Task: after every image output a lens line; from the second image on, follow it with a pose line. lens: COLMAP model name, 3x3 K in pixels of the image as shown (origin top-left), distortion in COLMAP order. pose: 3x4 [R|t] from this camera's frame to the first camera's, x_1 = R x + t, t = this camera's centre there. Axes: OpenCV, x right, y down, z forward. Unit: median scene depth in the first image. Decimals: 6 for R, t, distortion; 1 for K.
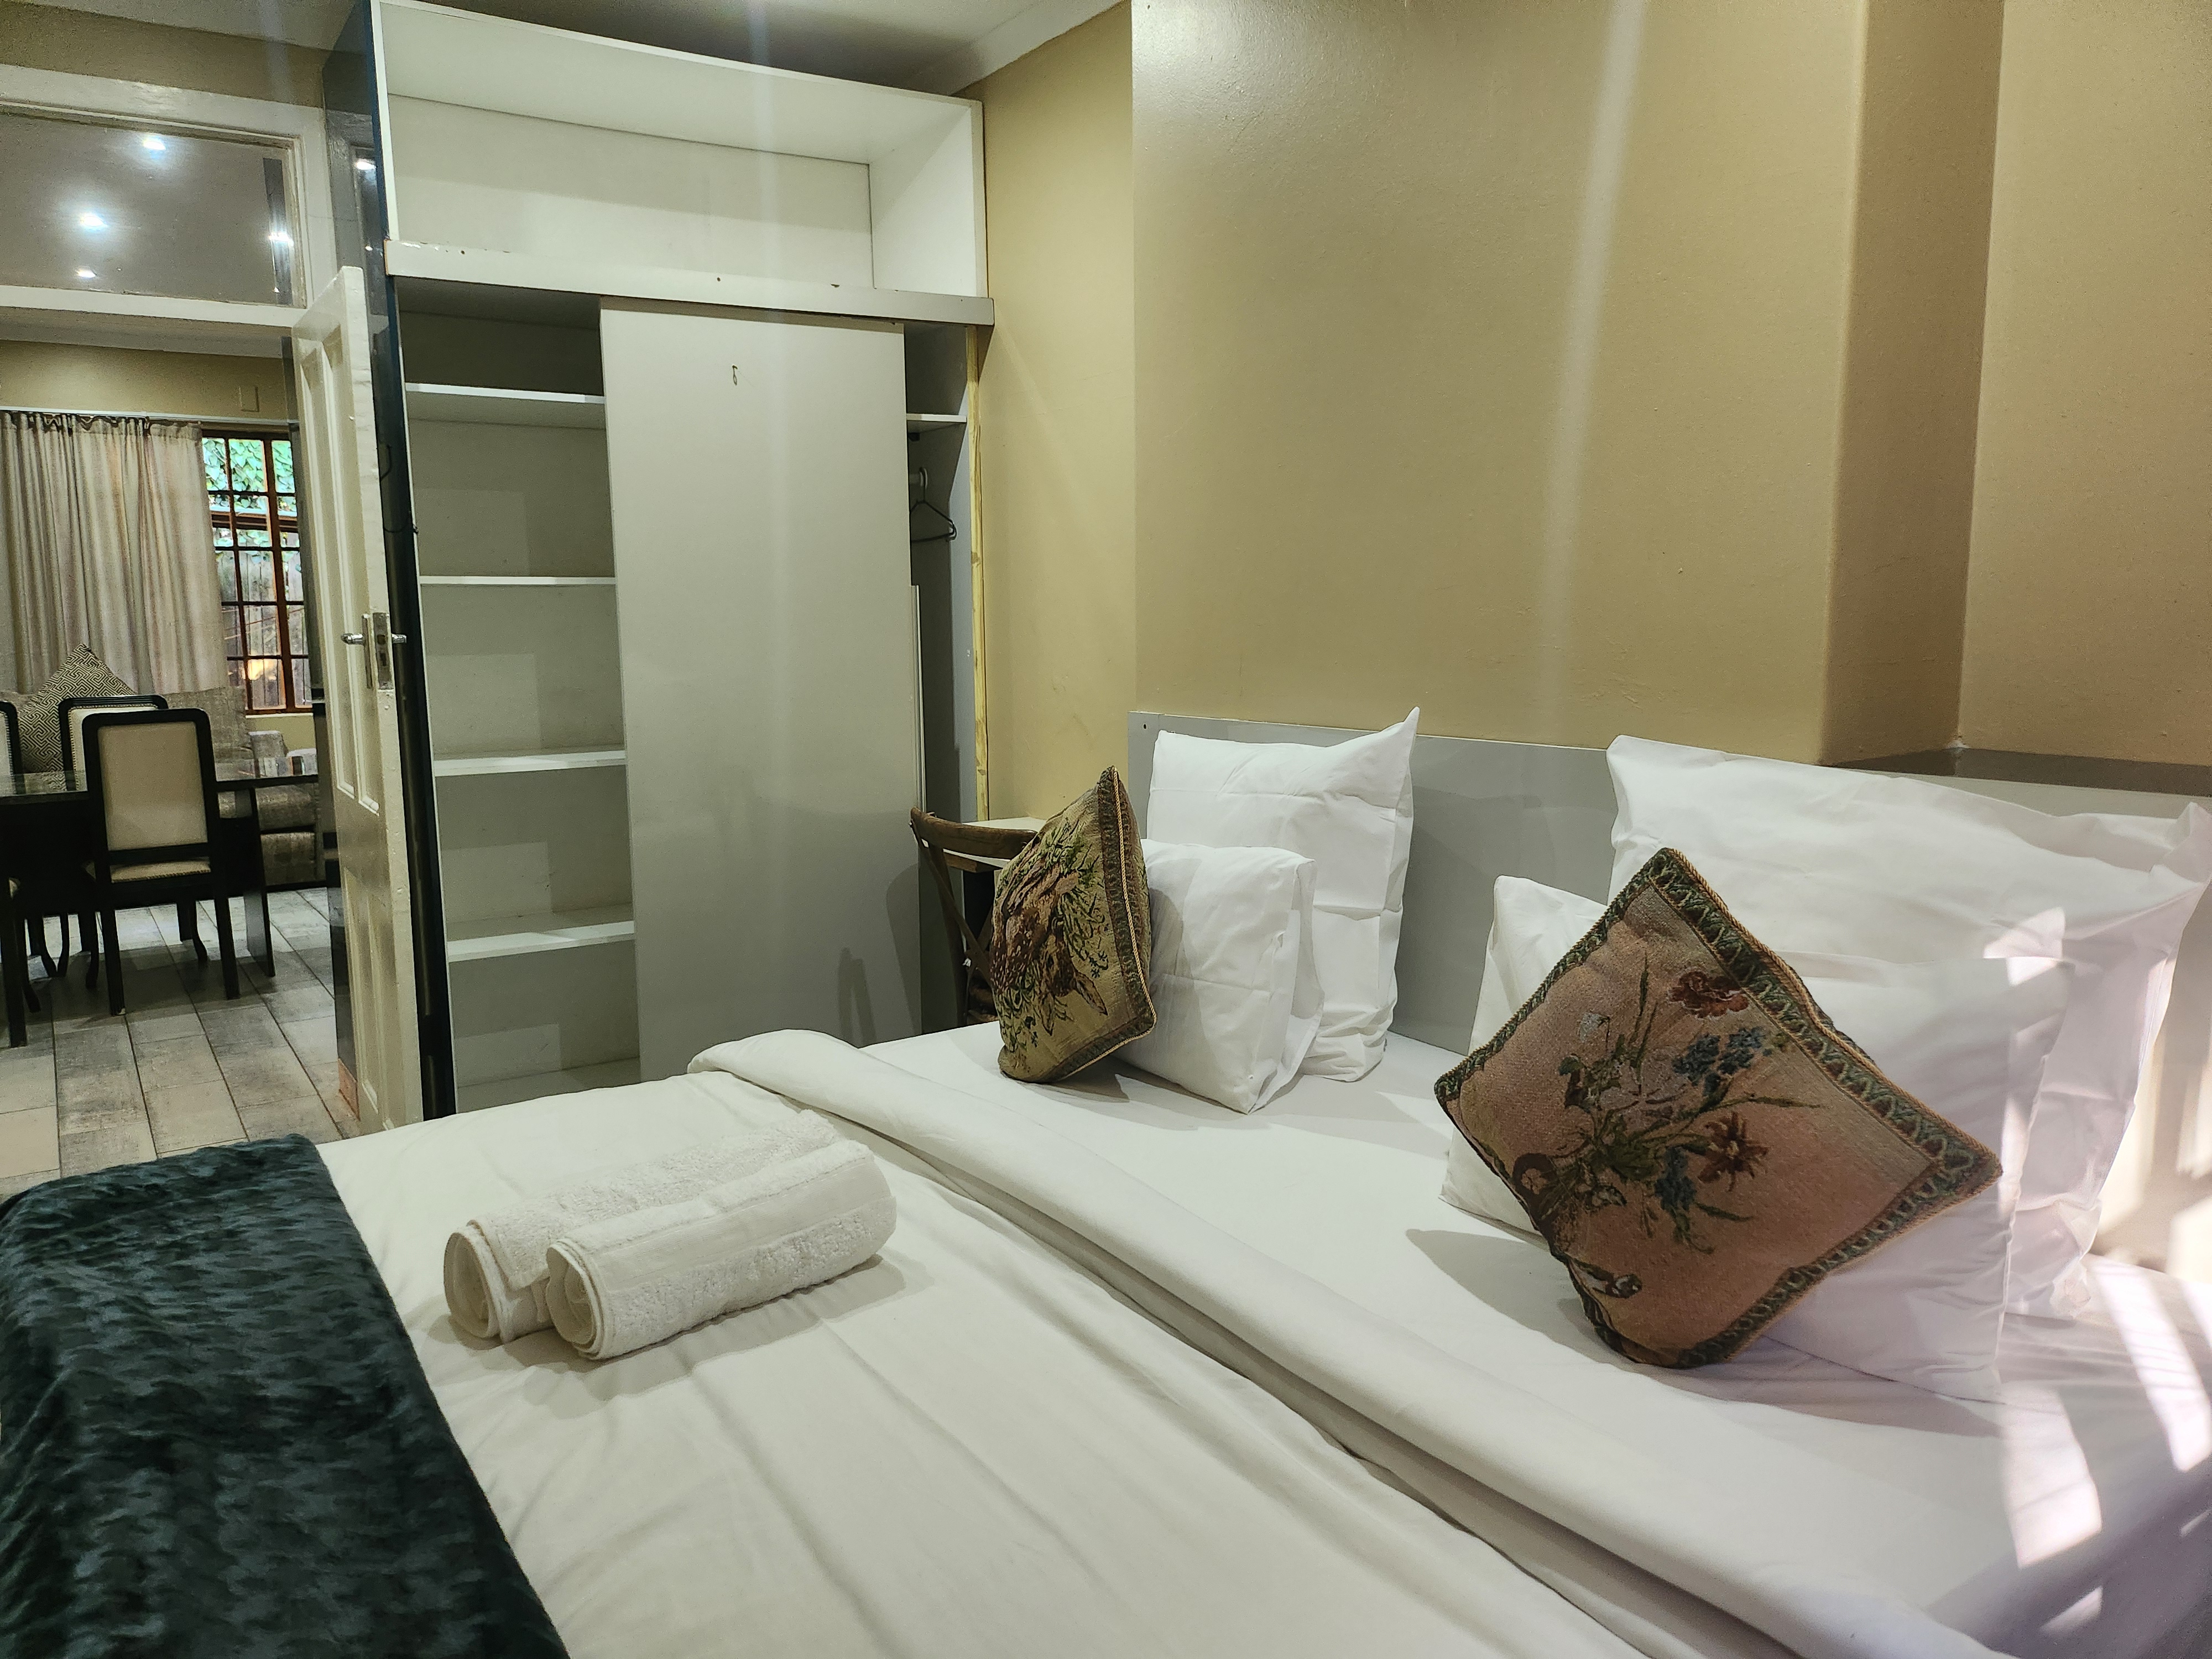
lens RADIAL K [[1565.8, 0, 1092.8], [0, 1565.8, 823.7], [0, 0, 1]] dist [0.071336, -0.072225]
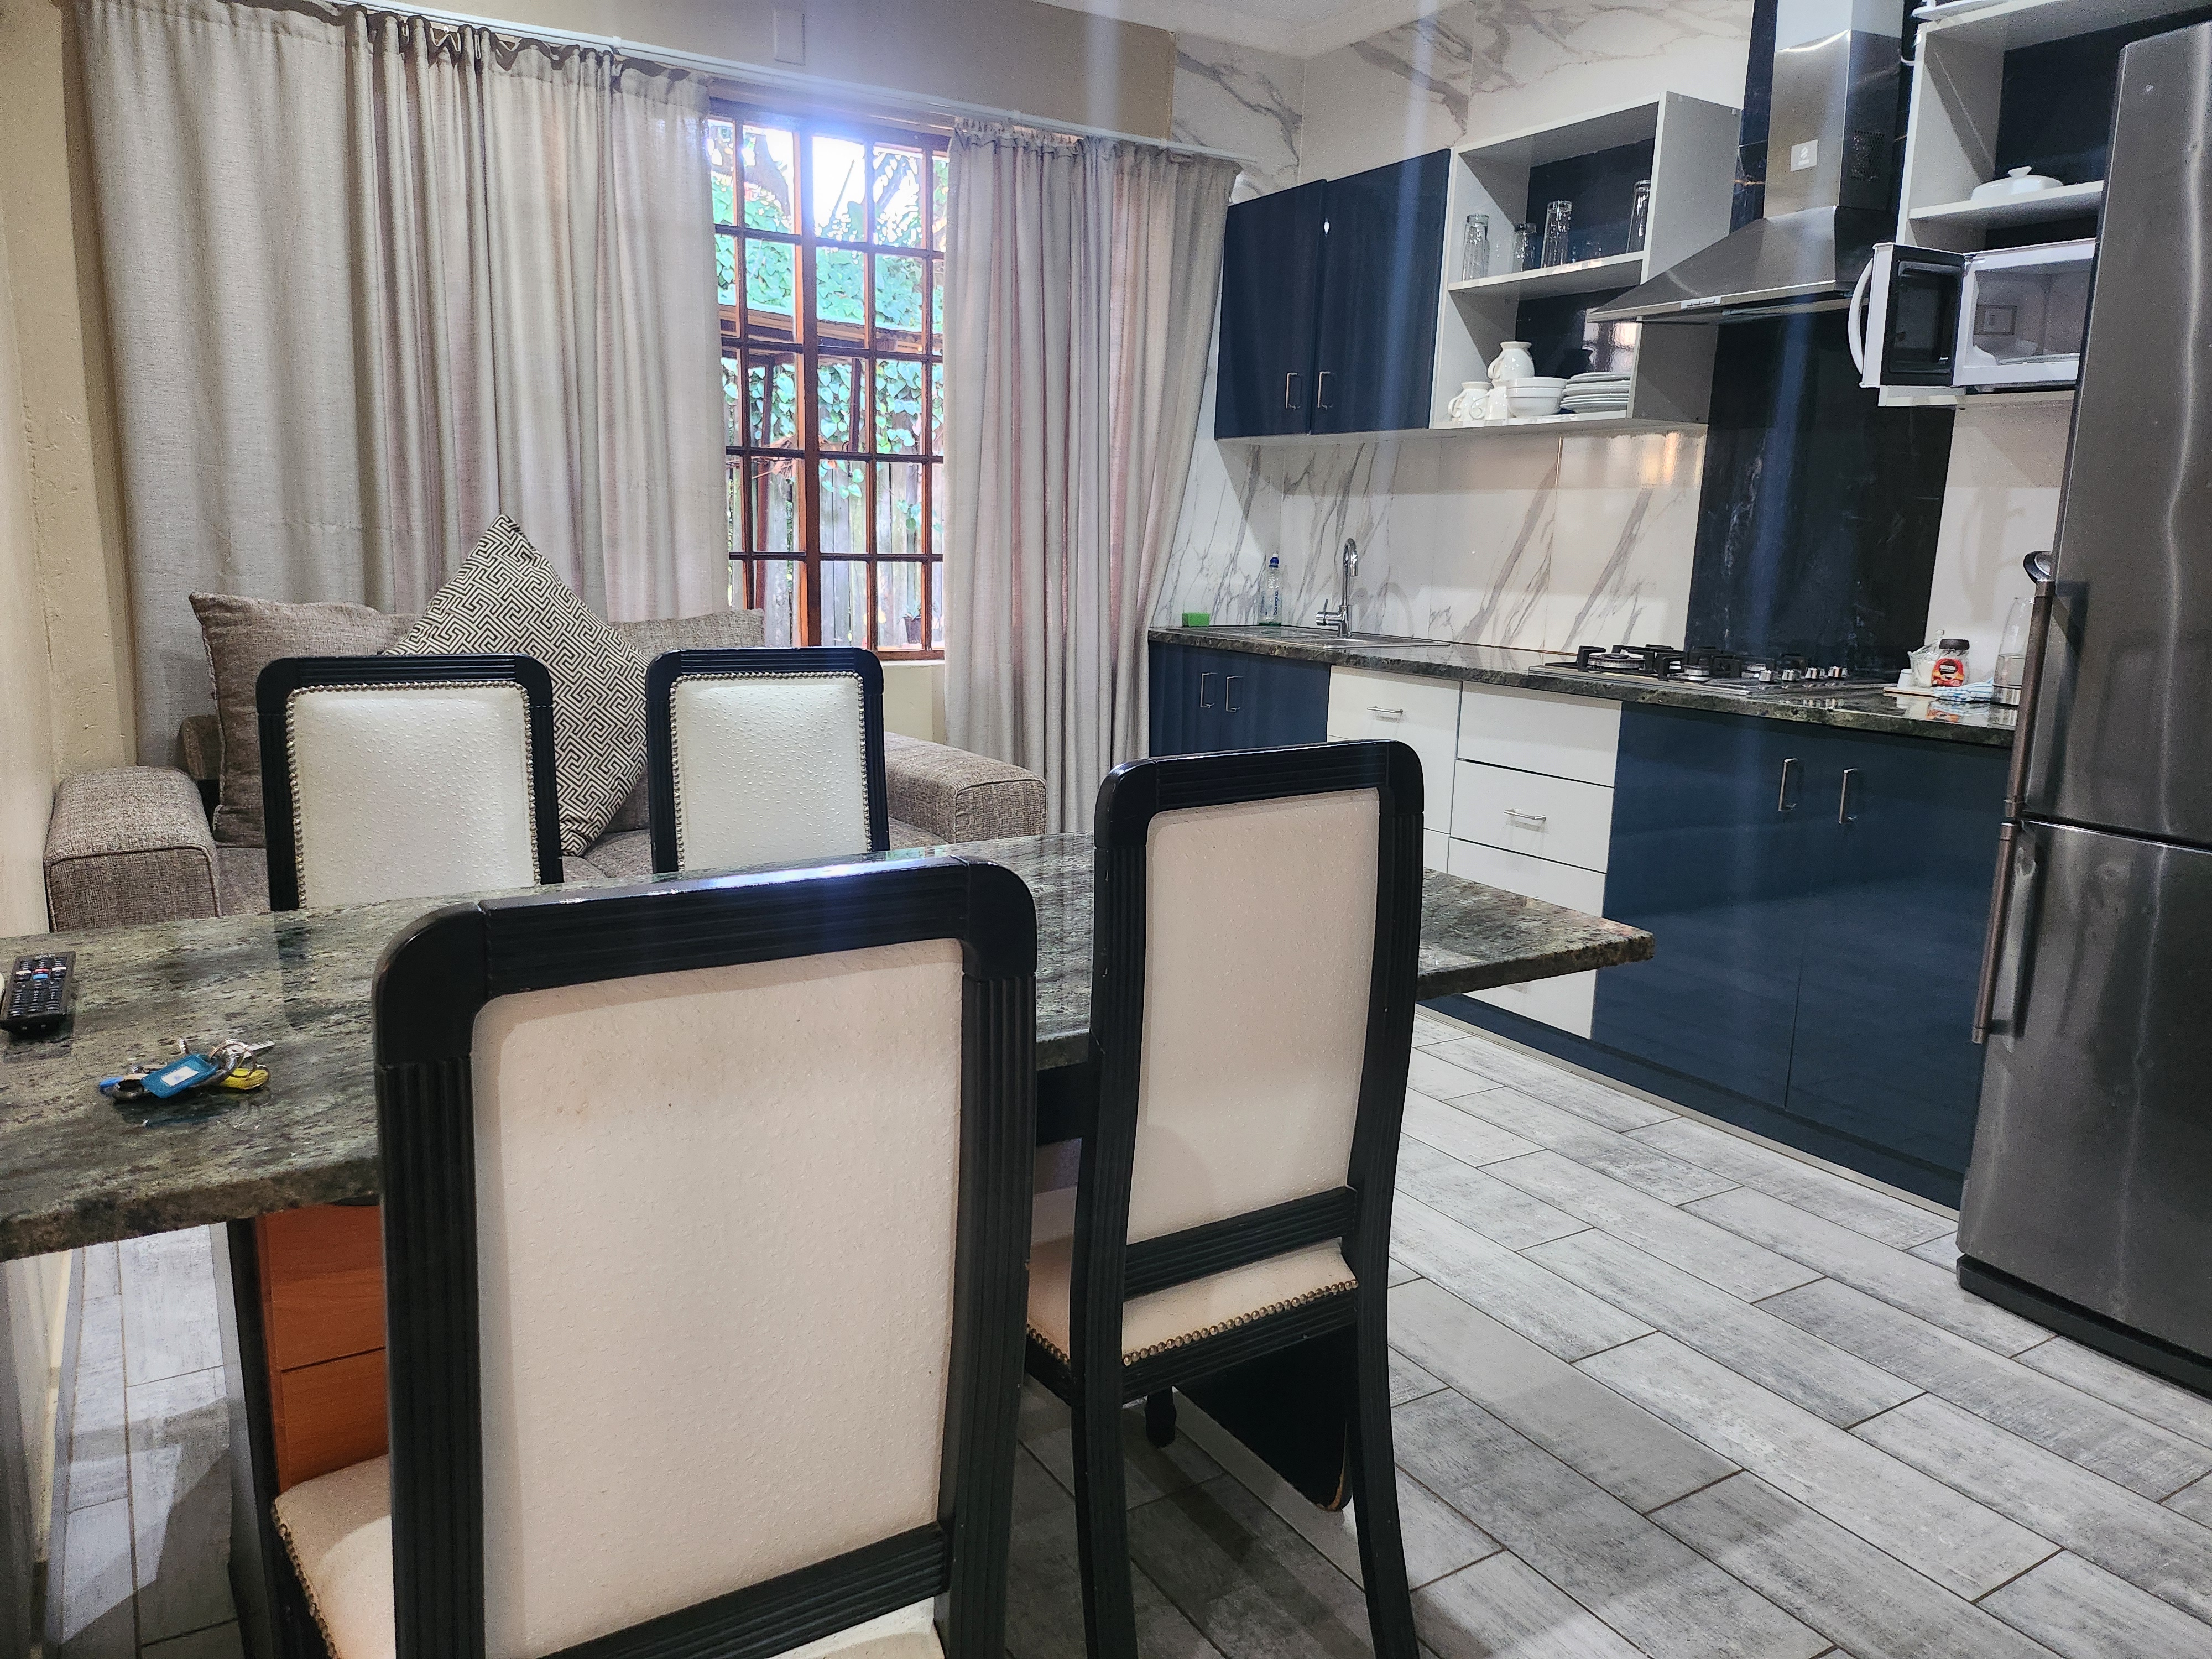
lens RADIAL K [[1565.8, 0, 1080.4], [0, 1565.8, 851.2], [0, 0, 1]] dist [0.071336, -0.072225]
pose [[0.998509, 0.042806, -0.033871, -0.427999], [-0.040506, 0.997005, 0.065876, -0.048119], [0.036590, -0.064405, 0.997253, 0.504604]]
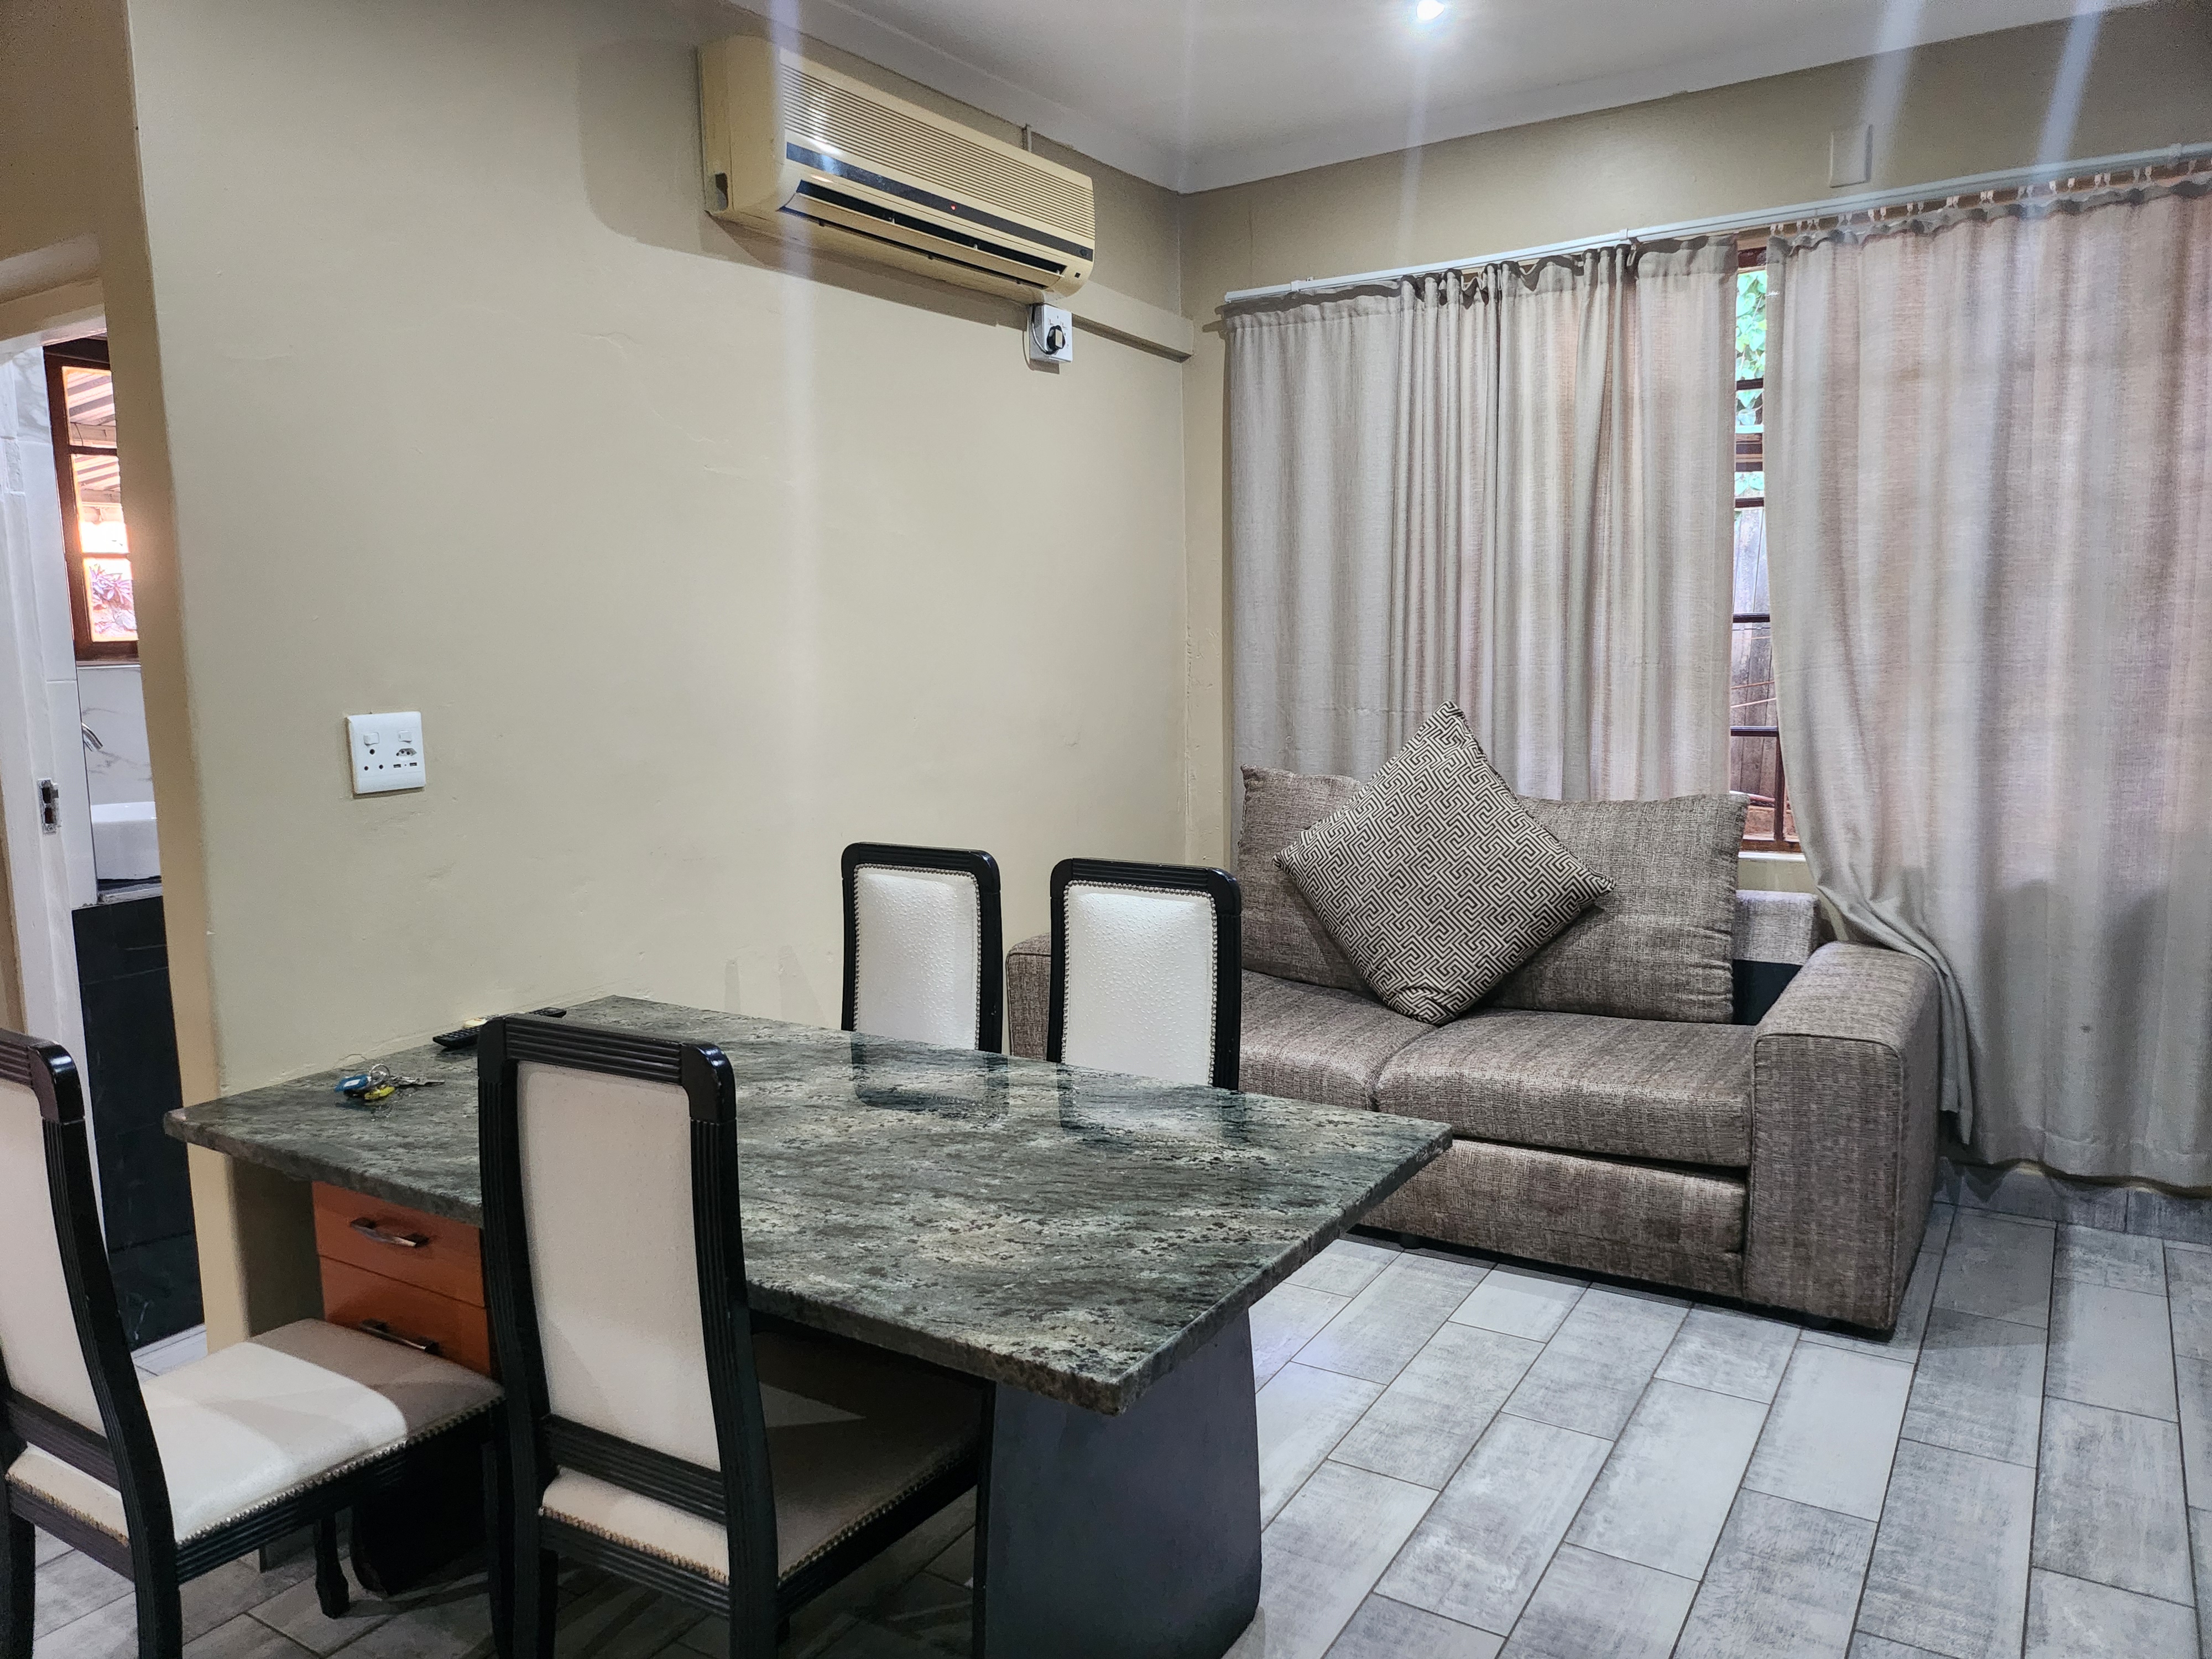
lens RADIAL K [[1565.8, 0, 1072.7], [0, 1565.8, 820.8], [0, 0, 1]] dist [0.071336, -0.072225]
pose [[0.393221, 0.117076, -0.911960, -0.195967], [-0.105846, 0.991030, 0.081588, -0.100751], [0.913331, 0.064445, 0.402086, 0.662680]]
